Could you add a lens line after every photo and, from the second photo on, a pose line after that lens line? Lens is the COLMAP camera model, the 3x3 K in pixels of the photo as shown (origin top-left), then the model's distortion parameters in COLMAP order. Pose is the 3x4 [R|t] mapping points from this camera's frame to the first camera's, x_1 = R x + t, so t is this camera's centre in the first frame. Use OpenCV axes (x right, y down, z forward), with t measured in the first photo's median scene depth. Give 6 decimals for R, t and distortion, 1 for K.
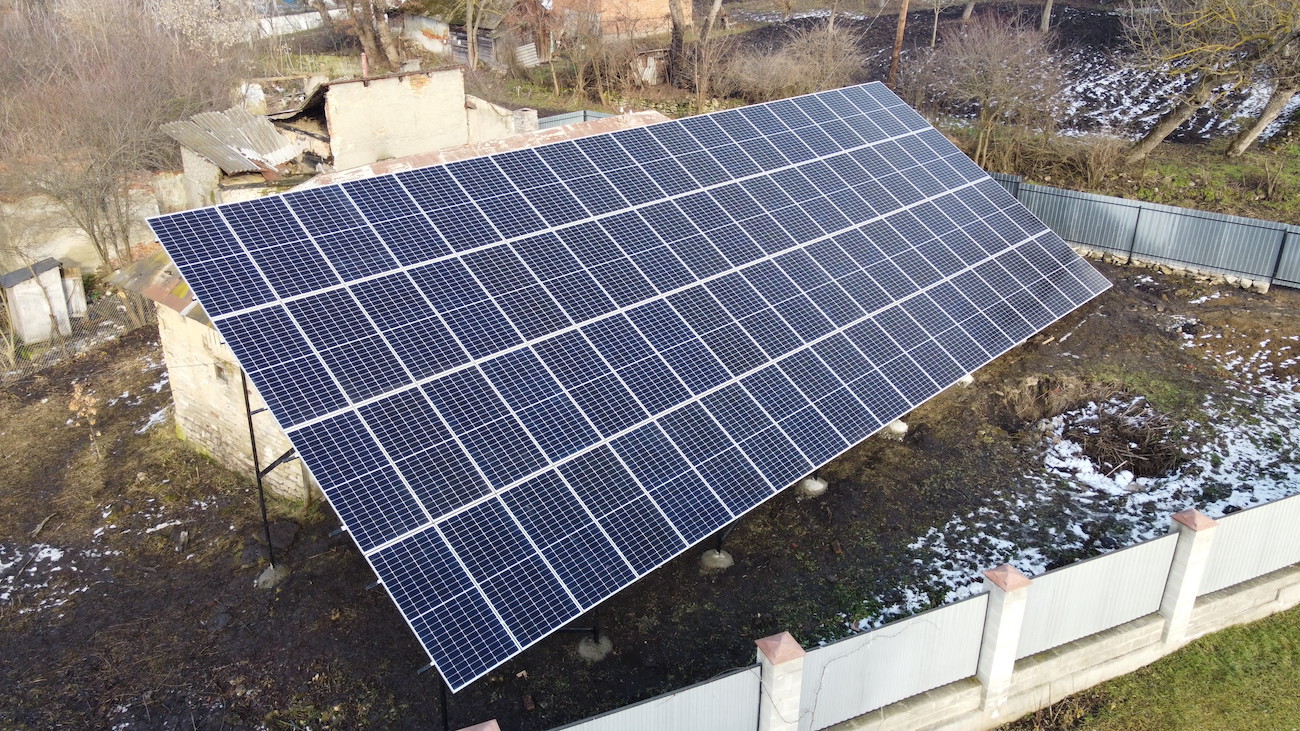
lens RADIAL K [[988.9, 0, 648.7], [0, 988.9, 361.4], [0, 0, 1]] dist [0.001421, 0.036282]
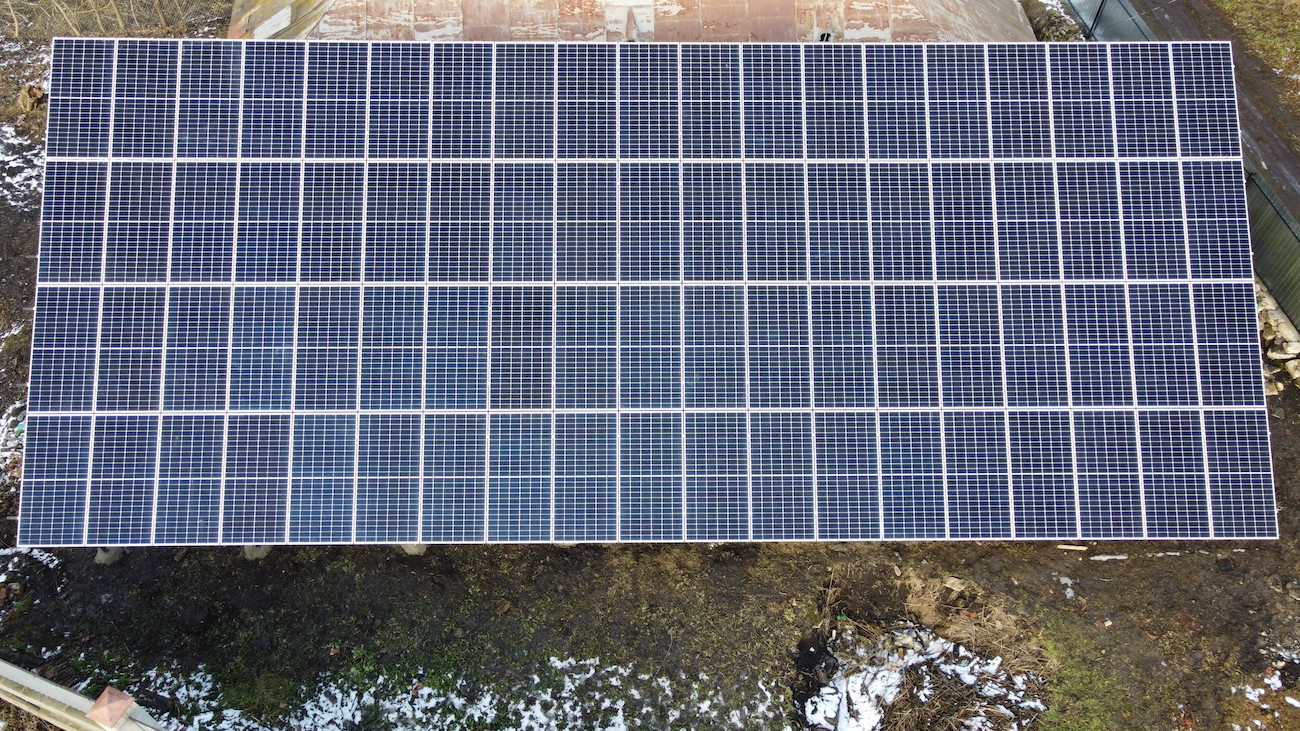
lens RADIAL K [[988.9, 0, 648.7], [0, 988.9, 361.4], [0, 0, 1]] dist [0.001421, 0.036282]
pose [[0.707493, 0.554879, -0.437678, 0.552619], [-0.297093, 0.795445, 0.528207, -0.532318], [0.641240, -0.243671, 0.727623, 0.421204]]
